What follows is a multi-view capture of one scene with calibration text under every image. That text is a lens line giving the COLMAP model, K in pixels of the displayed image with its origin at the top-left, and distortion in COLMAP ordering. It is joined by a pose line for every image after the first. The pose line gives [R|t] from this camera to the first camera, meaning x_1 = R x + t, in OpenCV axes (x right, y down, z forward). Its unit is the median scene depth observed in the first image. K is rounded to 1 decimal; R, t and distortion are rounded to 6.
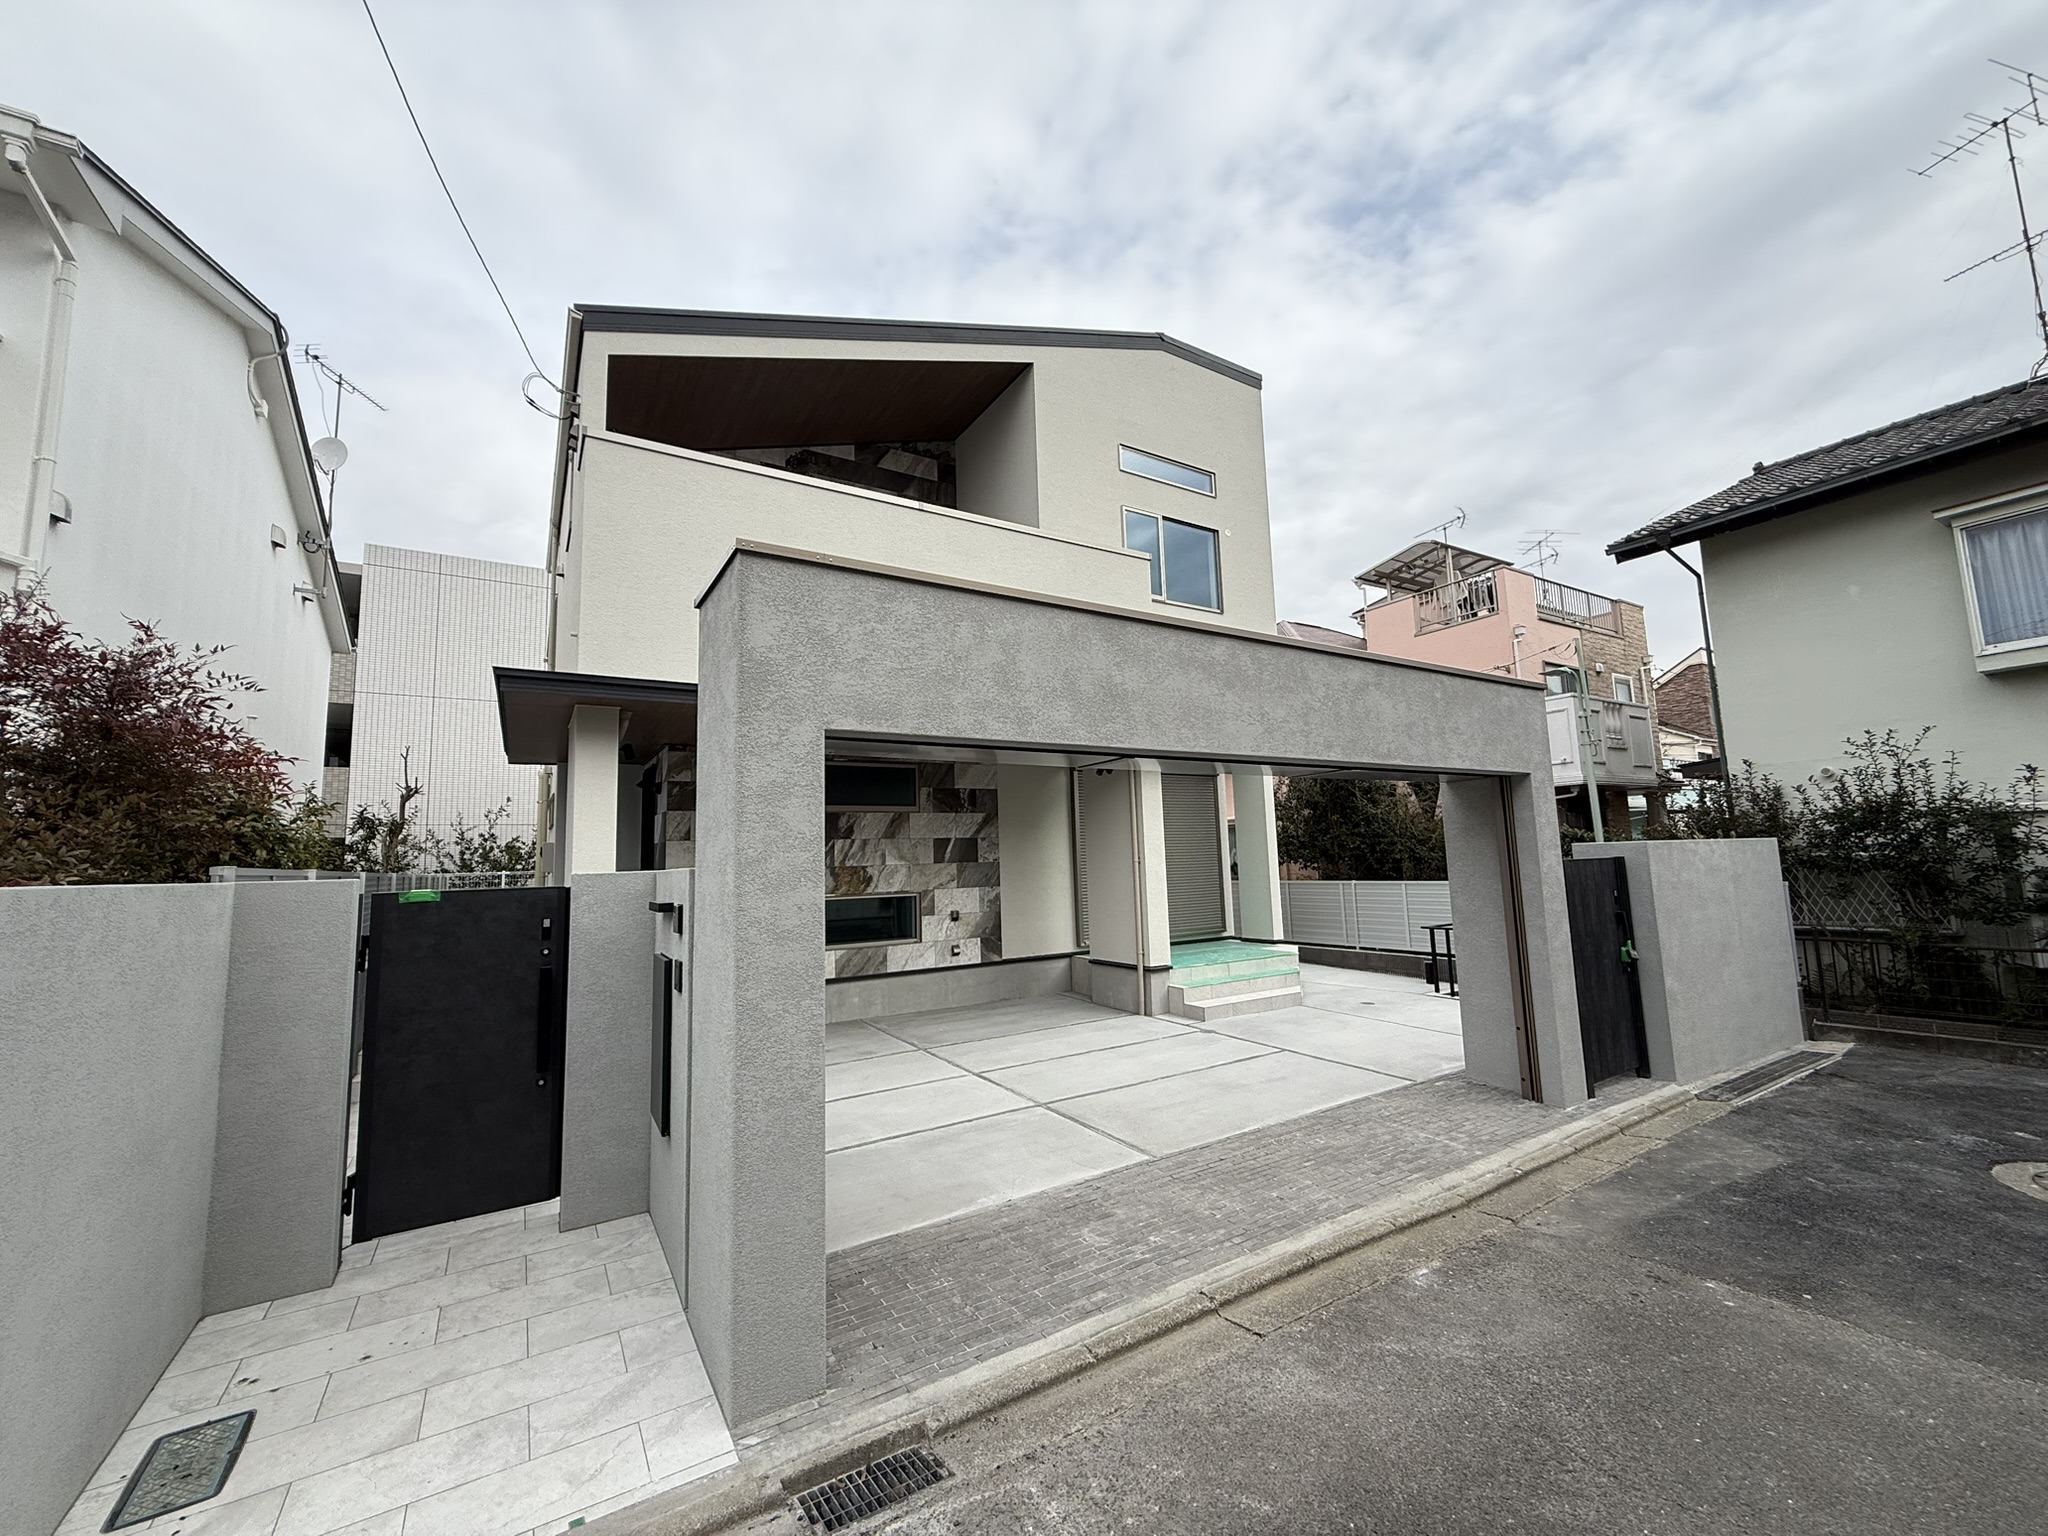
lens RADIAL K [[812.1, 0, 1029.1], [0, 812.1, 769.1], [0, 0, 1]] dist [0.000339, -0.000009]
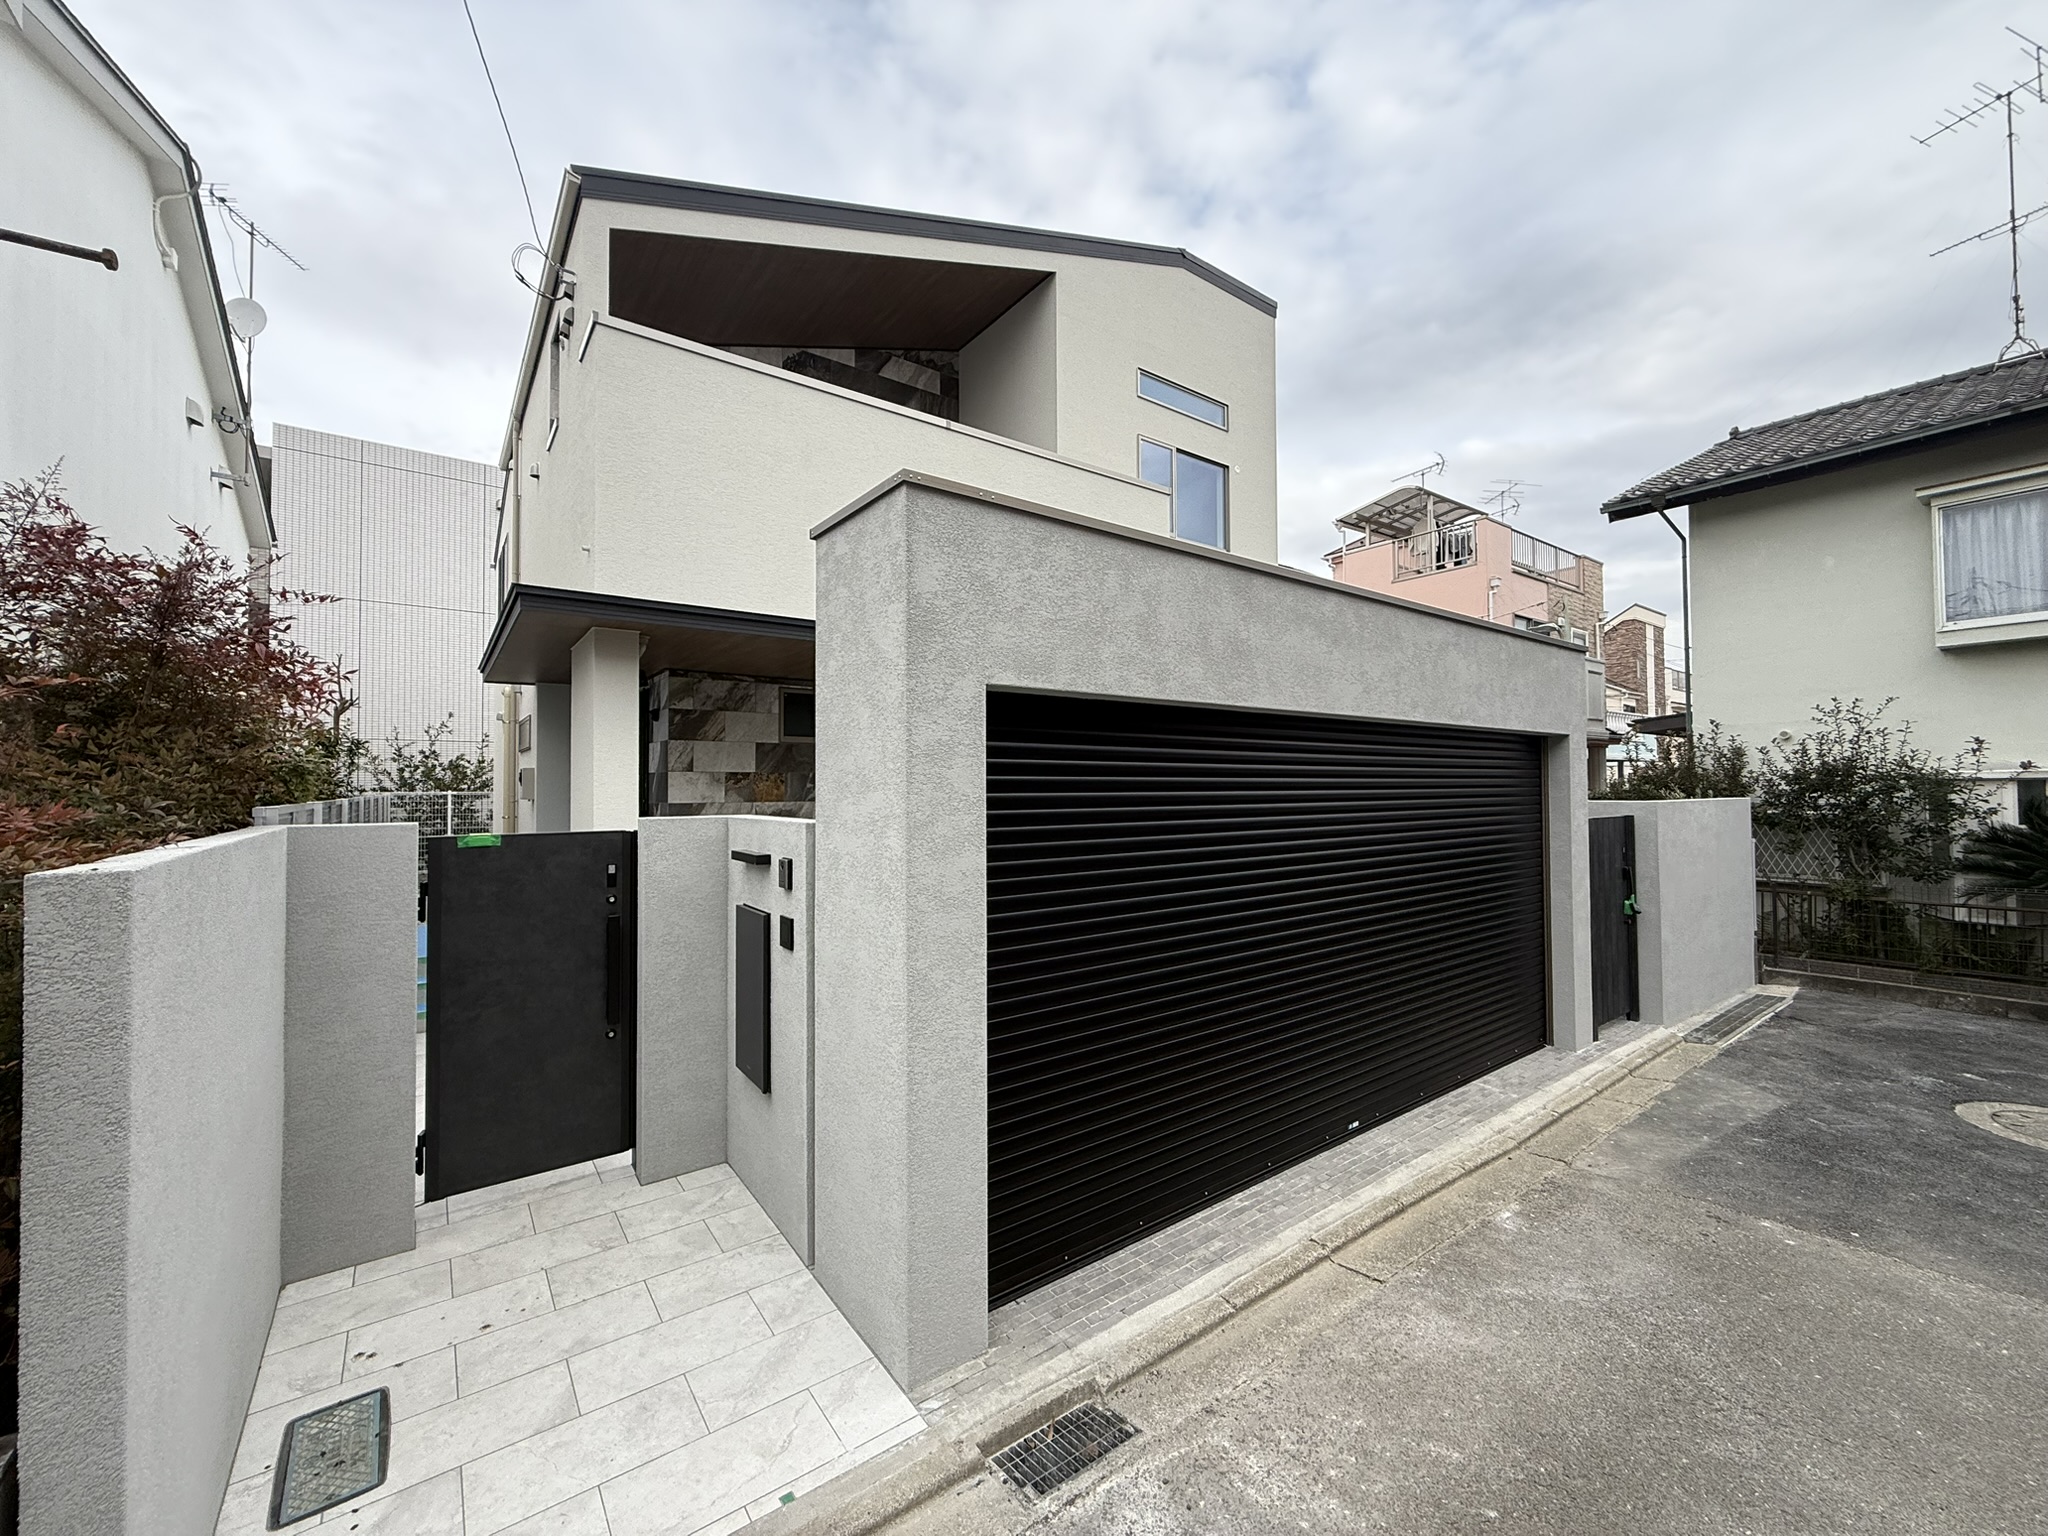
lens RADIAL K [[812.1, 0, 1022.8], [0, 812.1, 767.7], [0, 0, 1]] dist [0.000339, -0.000009]
pose [[0.996281, 0.027905, 0.081516, -0.185393], [-0.035118, 0.995463, 0.088435, -0.024380], [-0.078679, -0.090969, 0.992741, 0.039916]]
